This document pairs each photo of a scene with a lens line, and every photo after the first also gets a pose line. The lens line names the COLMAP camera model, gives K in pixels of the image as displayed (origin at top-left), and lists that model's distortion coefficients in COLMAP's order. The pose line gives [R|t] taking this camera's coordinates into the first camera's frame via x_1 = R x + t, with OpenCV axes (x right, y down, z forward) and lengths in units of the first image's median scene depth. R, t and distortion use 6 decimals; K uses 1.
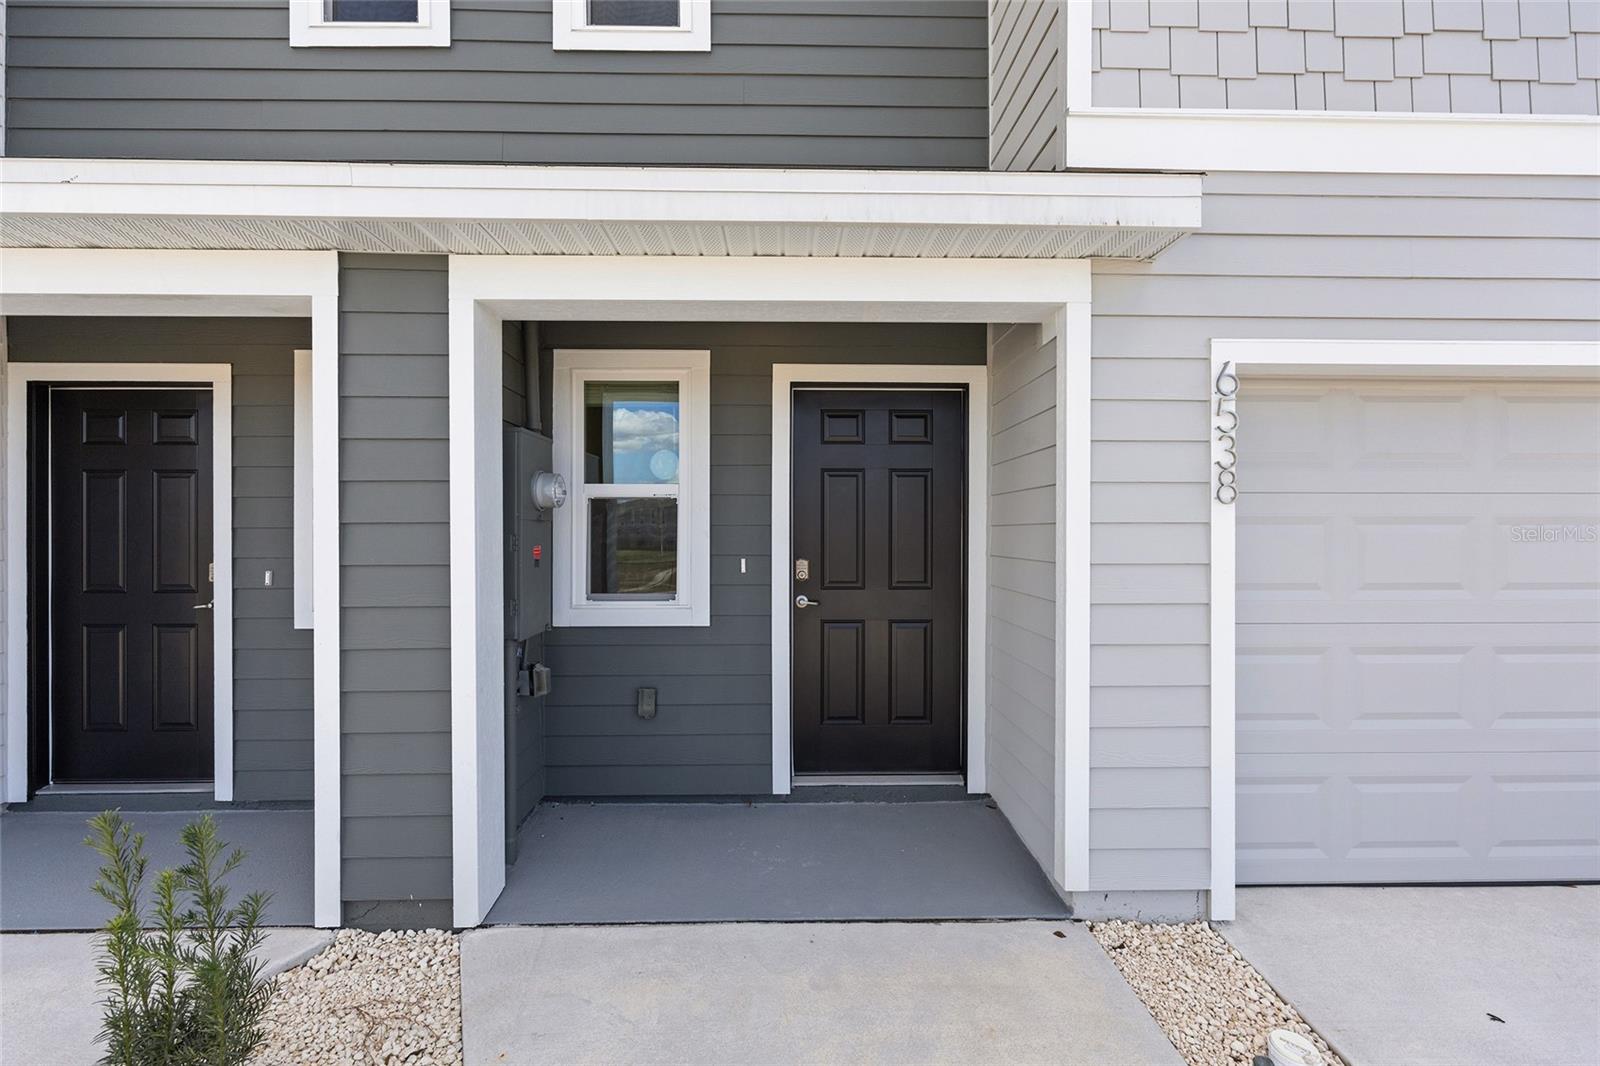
lens RADIAL K [[640.5, 0, 800.2], [0, 640.5, 537.2], [0, 0, 1]] dist [-0.001545, 0.000656]
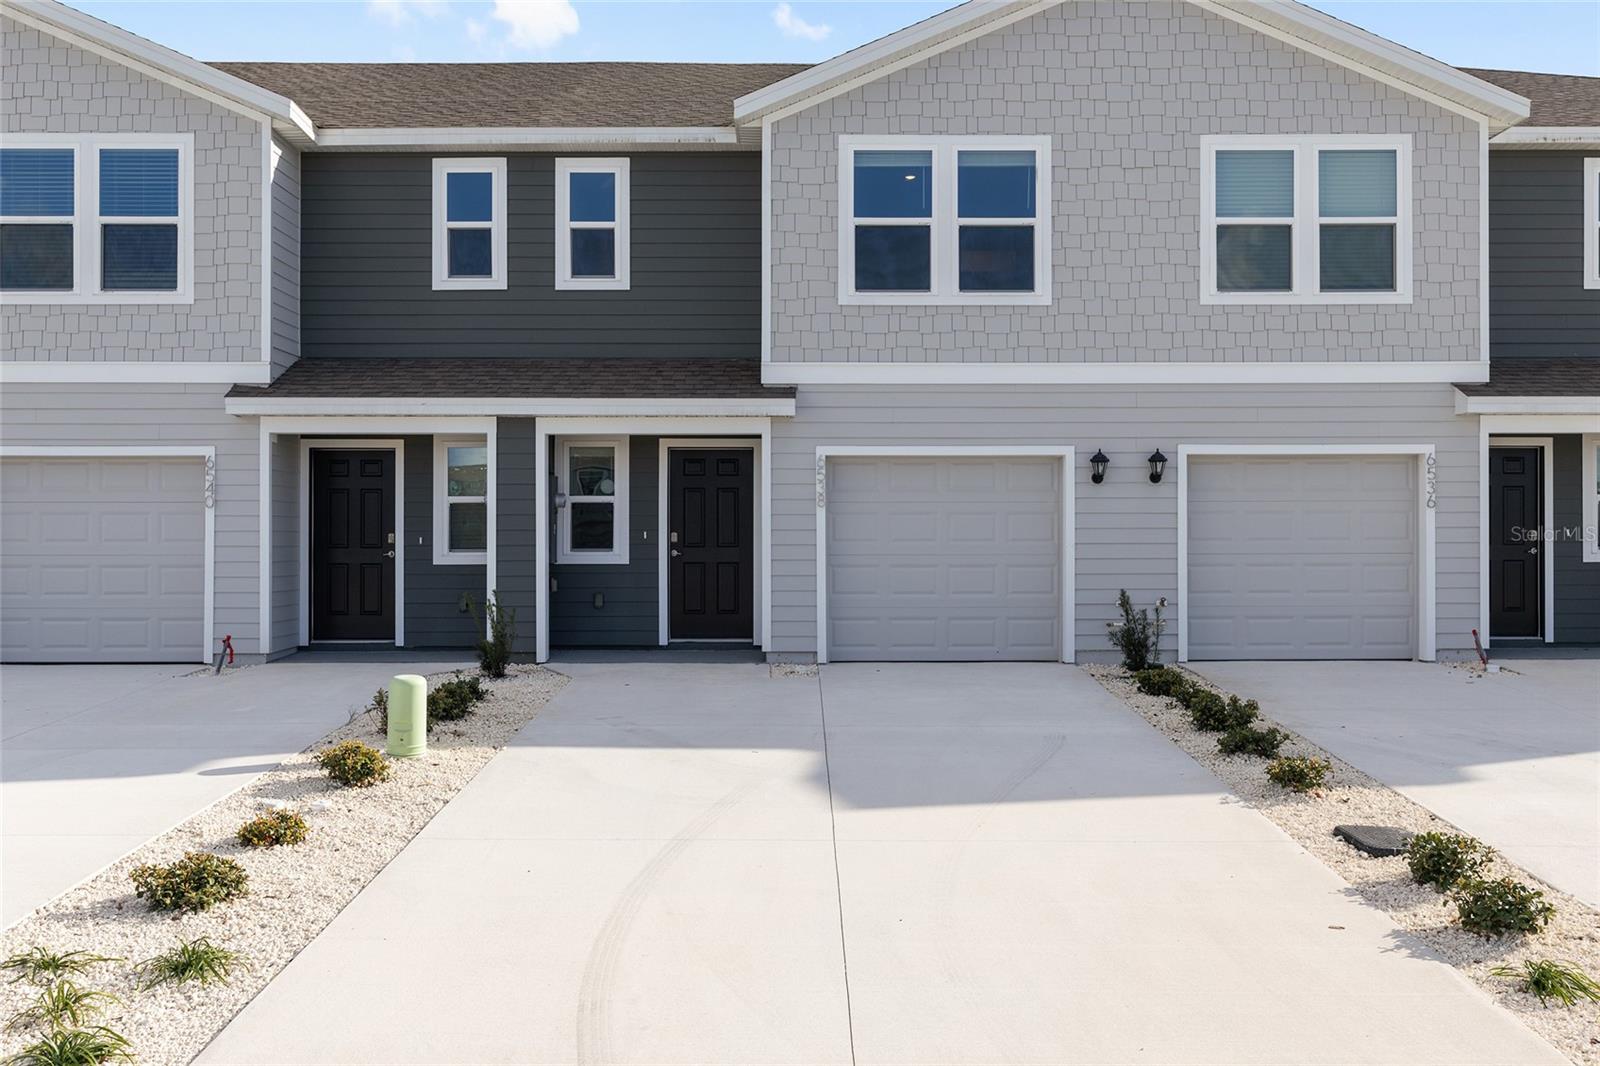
lens RADIAL K [[1565.2, 0, 800.0], [0, 1565.2, 533.0], [0, 0, 1]] dist [-0.060465, -0.007811]
pose [[0.999871, 0.000062, -0.016057, 0.501565], [-0.000210, 0.999957, -0.009226, 0.085427], [0.016056, 0.009228, 0.999829, -4.120947]]
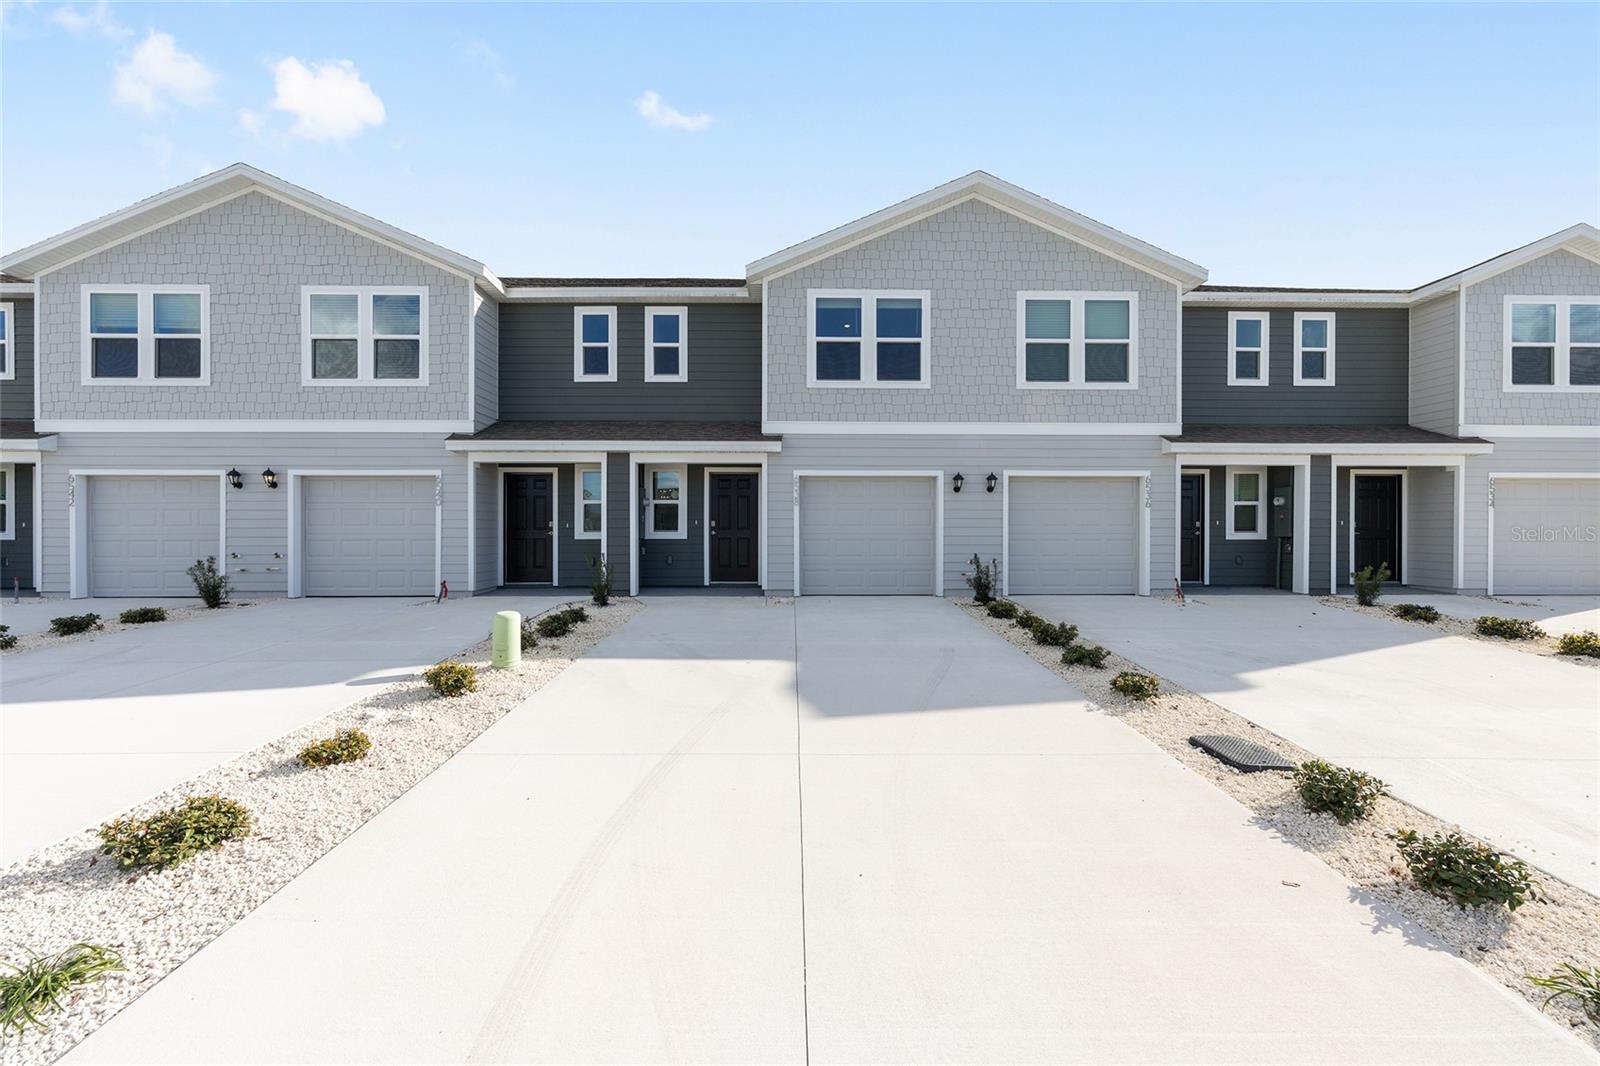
lens RADIAL K [[660.3, 0, 794.7], [0, 660.3, 536.9], [0, 0, 1]] dist [-0.003005, -0.000060]
pose [[0.999903, 0.001163, -0.013891, 0.529229], [-0.001174, 0.999999, -0.000769, 0.129994], [0.013890, 0.000785, 0.999903, -2.781730]]
